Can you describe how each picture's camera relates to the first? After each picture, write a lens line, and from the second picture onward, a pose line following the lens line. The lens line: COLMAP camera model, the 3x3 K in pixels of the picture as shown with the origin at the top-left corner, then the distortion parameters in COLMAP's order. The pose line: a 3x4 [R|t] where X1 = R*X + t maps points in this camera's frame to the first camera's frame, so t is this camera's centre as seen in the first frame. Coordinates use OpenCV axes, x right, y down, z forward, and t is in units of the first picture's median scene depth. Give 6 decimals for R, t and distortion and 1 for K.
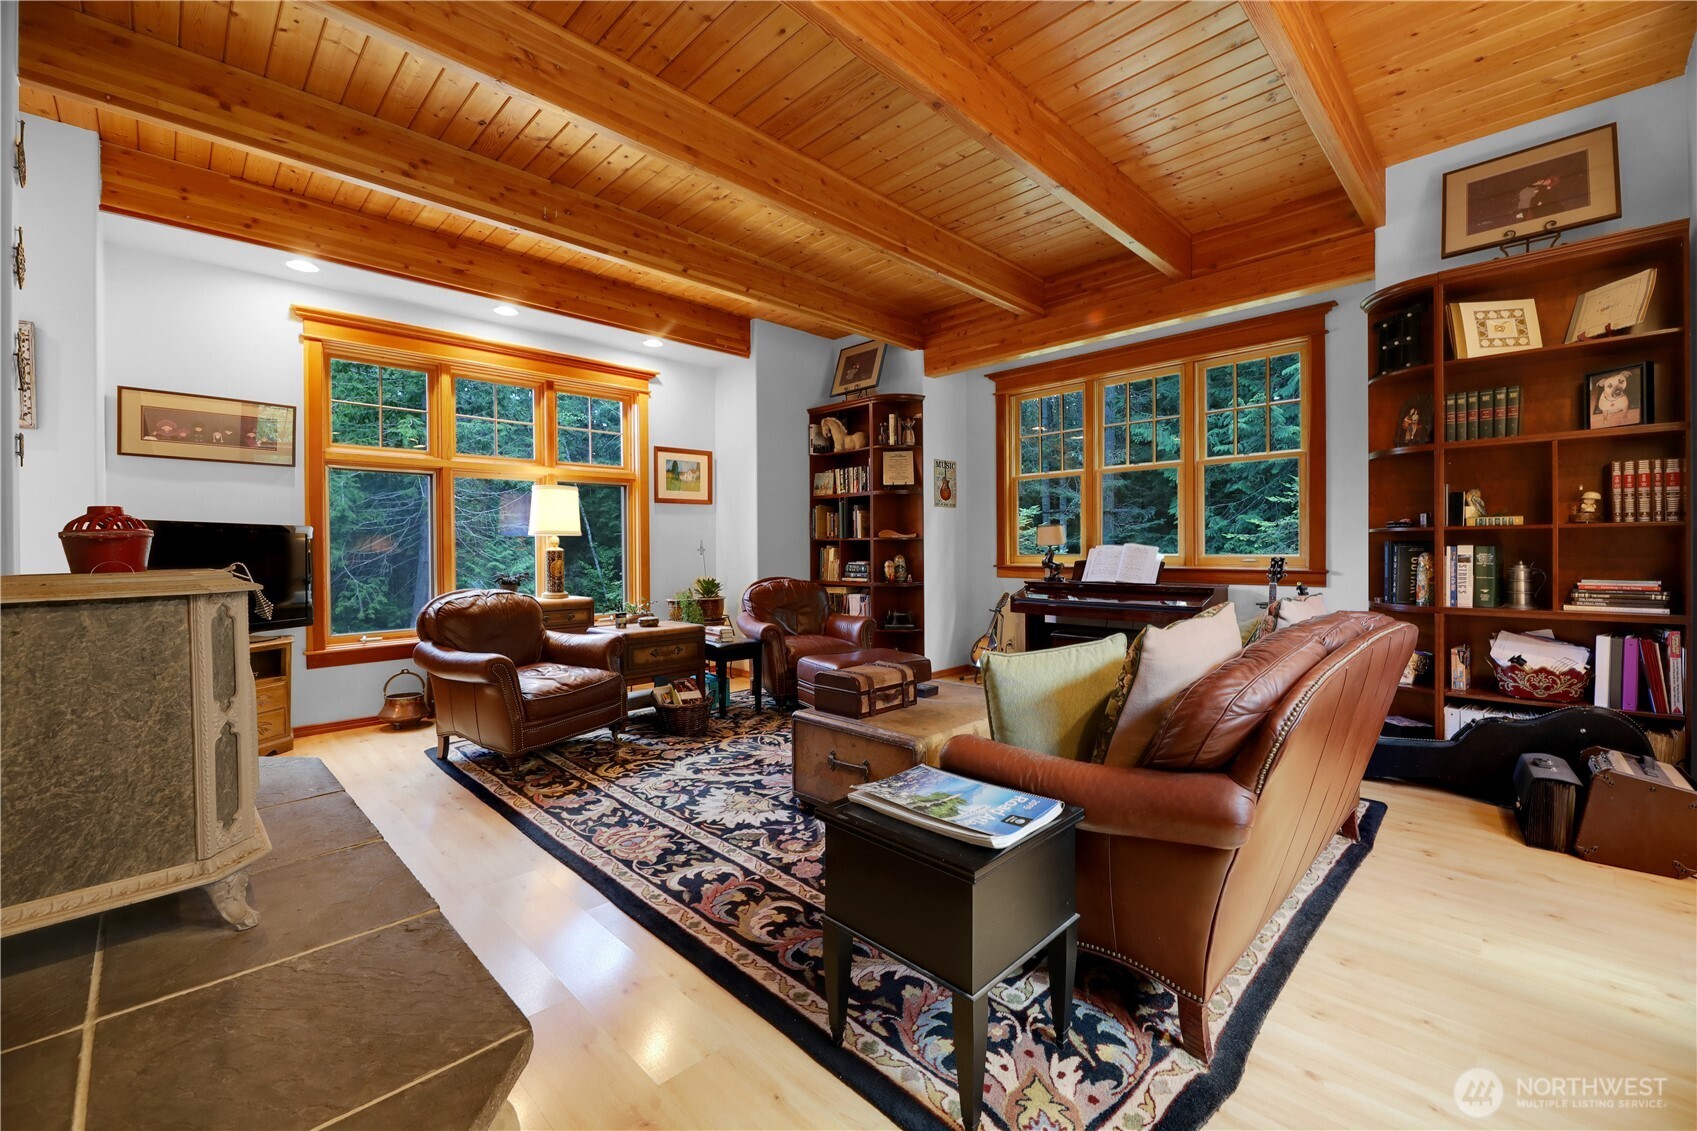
lens RADIAL K [[692.2, 0, 847.6], [0, 692.2, 559.9], [0, 0, 1]] dist [0.001163, -0.003646]
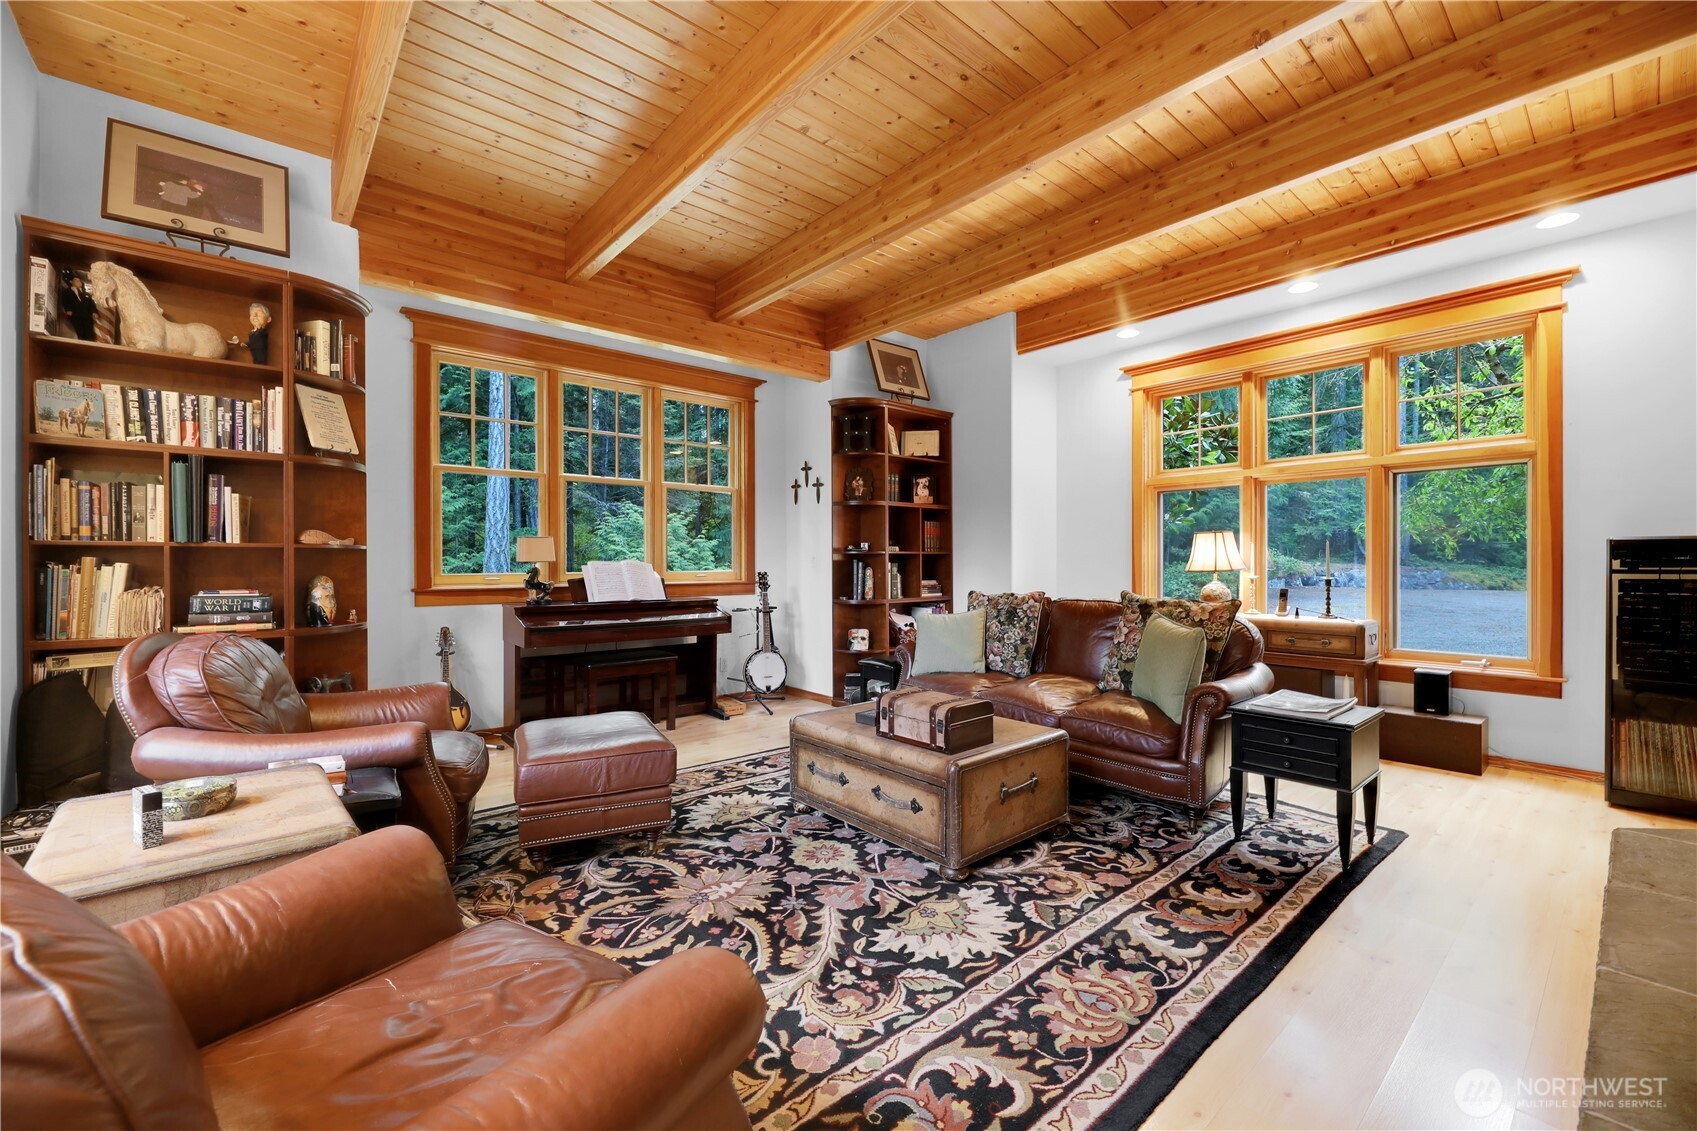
lens RADIAL K [[692.2, 0, 847.6], [0, 692.2, 559.9], [0, 0, 1]] dist [0.001163, -0.003646]
pose [[0.069552, 0.011095, 0.997517, -0.805994], [0.020265, 0.999716, -0.012532, -0.007976], [-0.997373, 0.021086, 0.069307, 0.963310]]
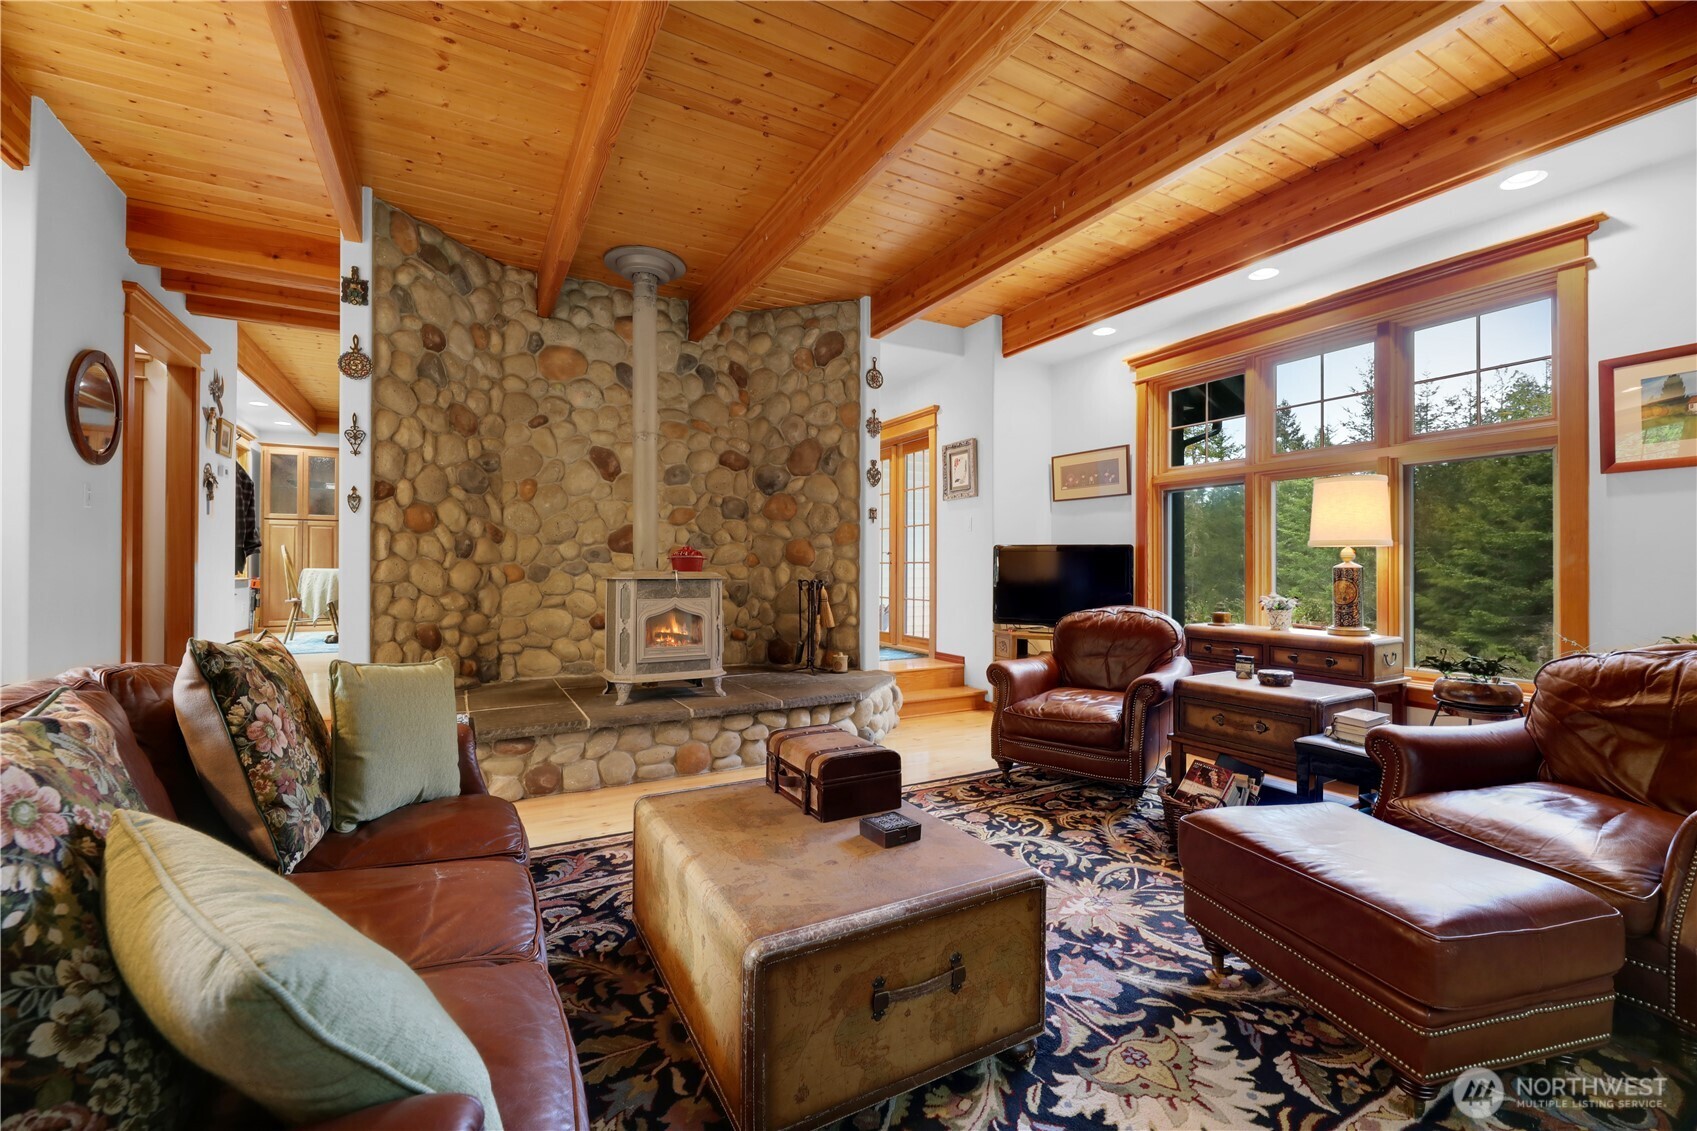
lens RADIAL K [[703.1, 0, 848.5], [0, 703.1, 565.5], [0, 0, 1]] dist [-0.000699, -0.000229]
pose [[-0.270613, 0.005379, -0.962673, 0.639552], [-0.019570, 0.999747, 0.011088, -0.021152], [0.962489, 0.021840, -0.270439, 1.108480]]
